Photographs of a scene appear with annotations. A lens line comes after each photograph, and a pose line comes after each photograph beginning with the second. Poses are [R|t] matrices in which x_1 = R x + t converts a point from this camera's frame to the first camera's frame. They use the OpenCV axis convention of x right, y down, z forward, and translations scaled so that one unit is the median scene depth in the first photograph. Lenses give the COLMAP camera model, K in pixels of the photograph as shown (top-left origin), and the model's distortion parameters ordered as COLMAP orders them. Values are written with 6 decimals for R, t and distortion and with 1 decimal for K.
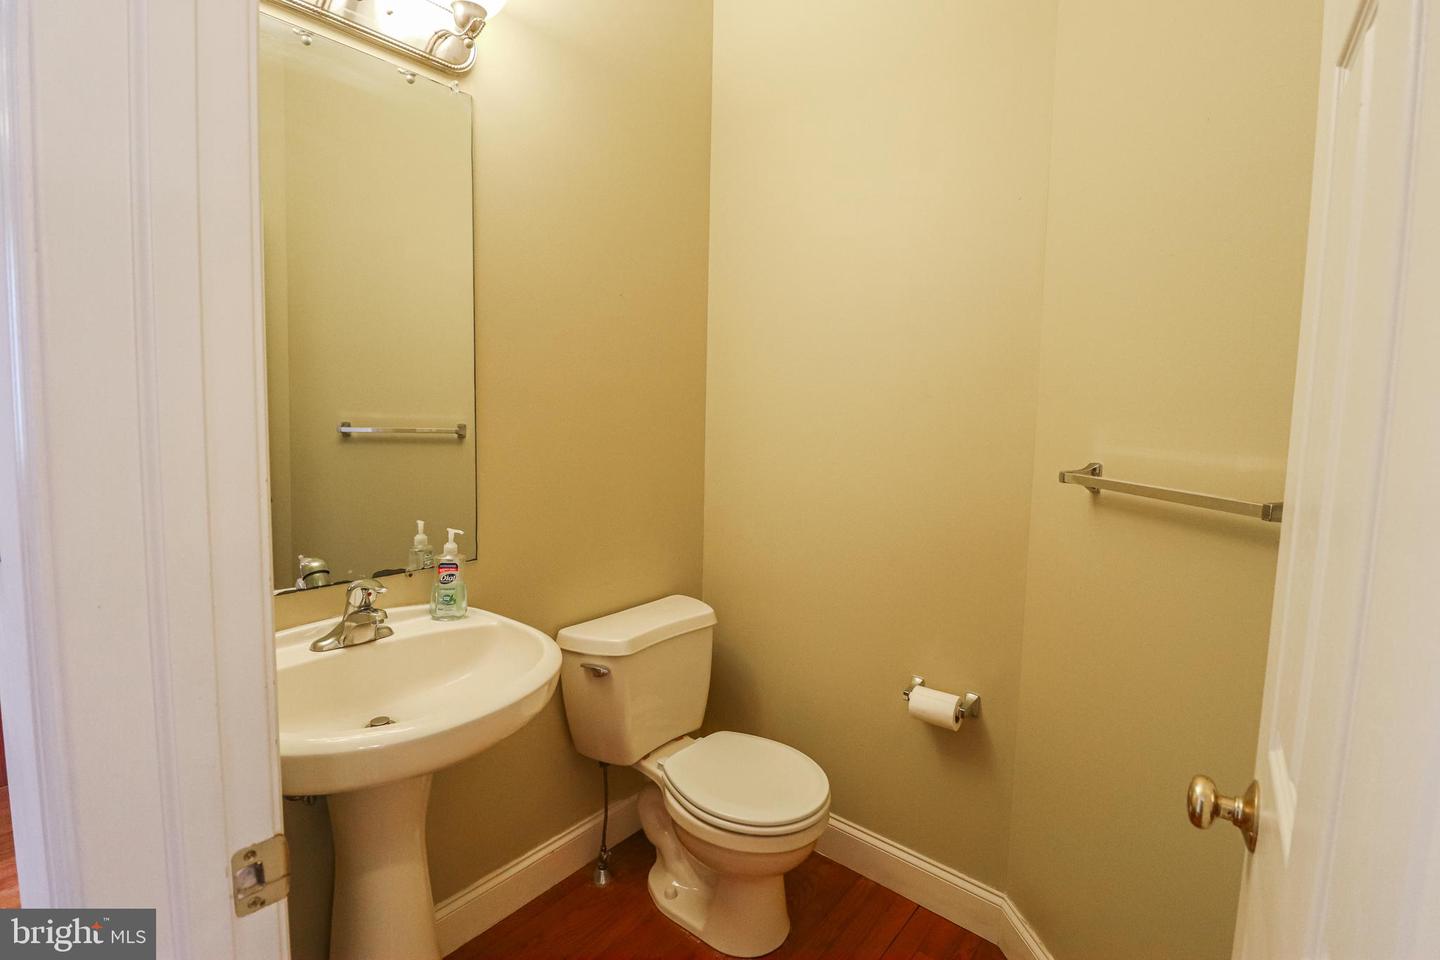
lens RADIAL K [[684.5, 0, 721.4], [0, 684.5, 467.3], [0, 0, 1]] dist [0.003193, -0.016319]
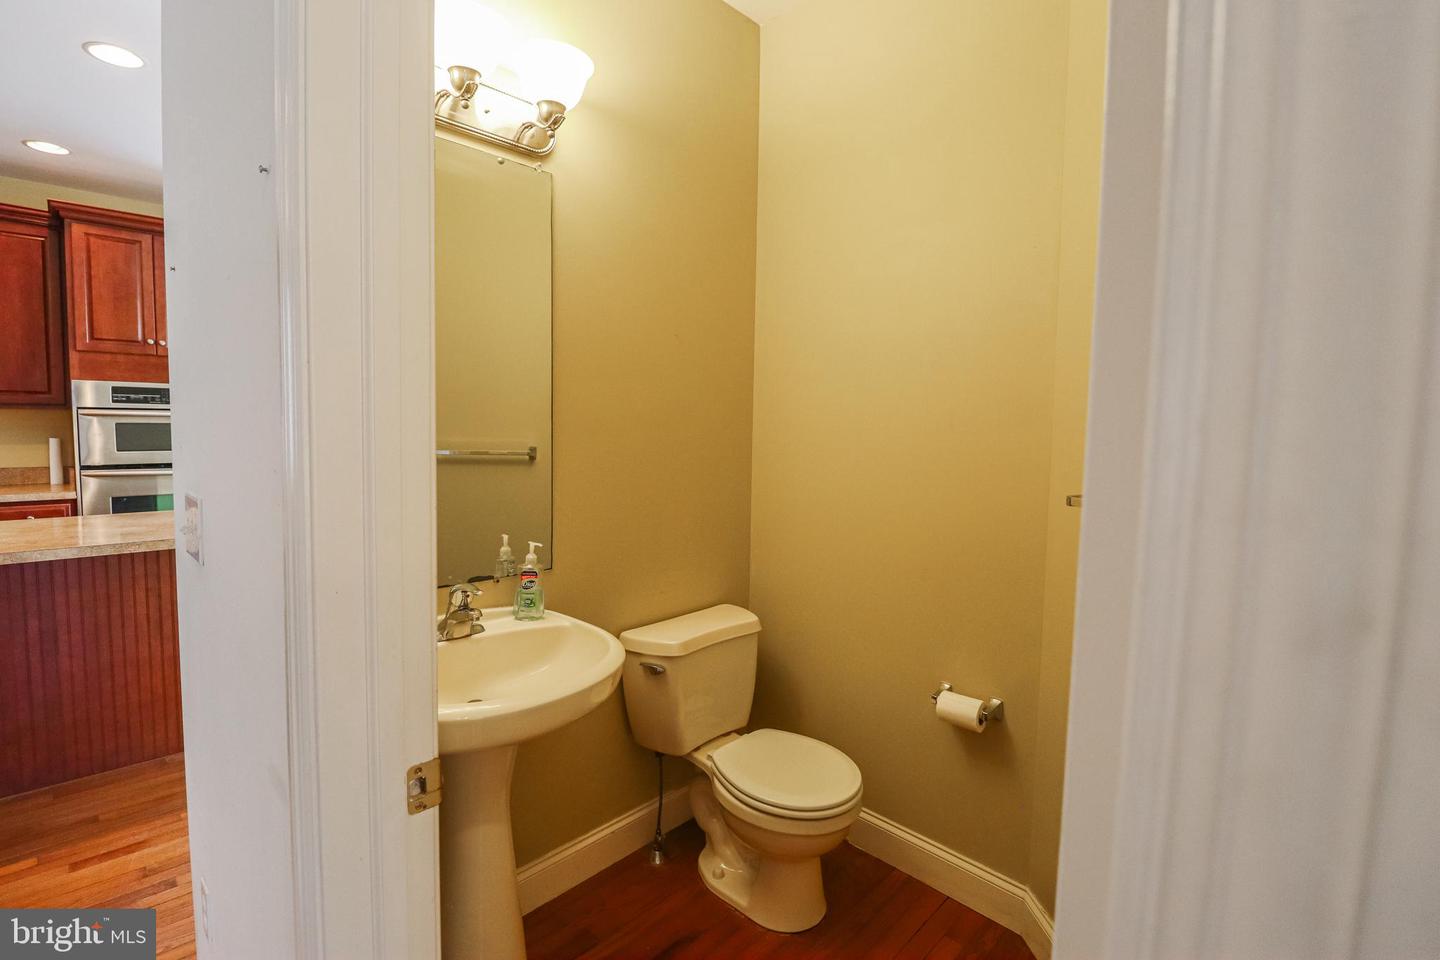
lens RADIAL K [[674.1, 0, 721.3], [0, 674.1, 469.4], [0, 0, 1]] dist [0.002616, -0.011102]
pose [[0.997038, 0.001767, -0.076888, 0.014036], [-0.003323, 0.999792, -0.020120, -0.010427], [0.076837, 0.020316, 0.996837, -0.108123]]
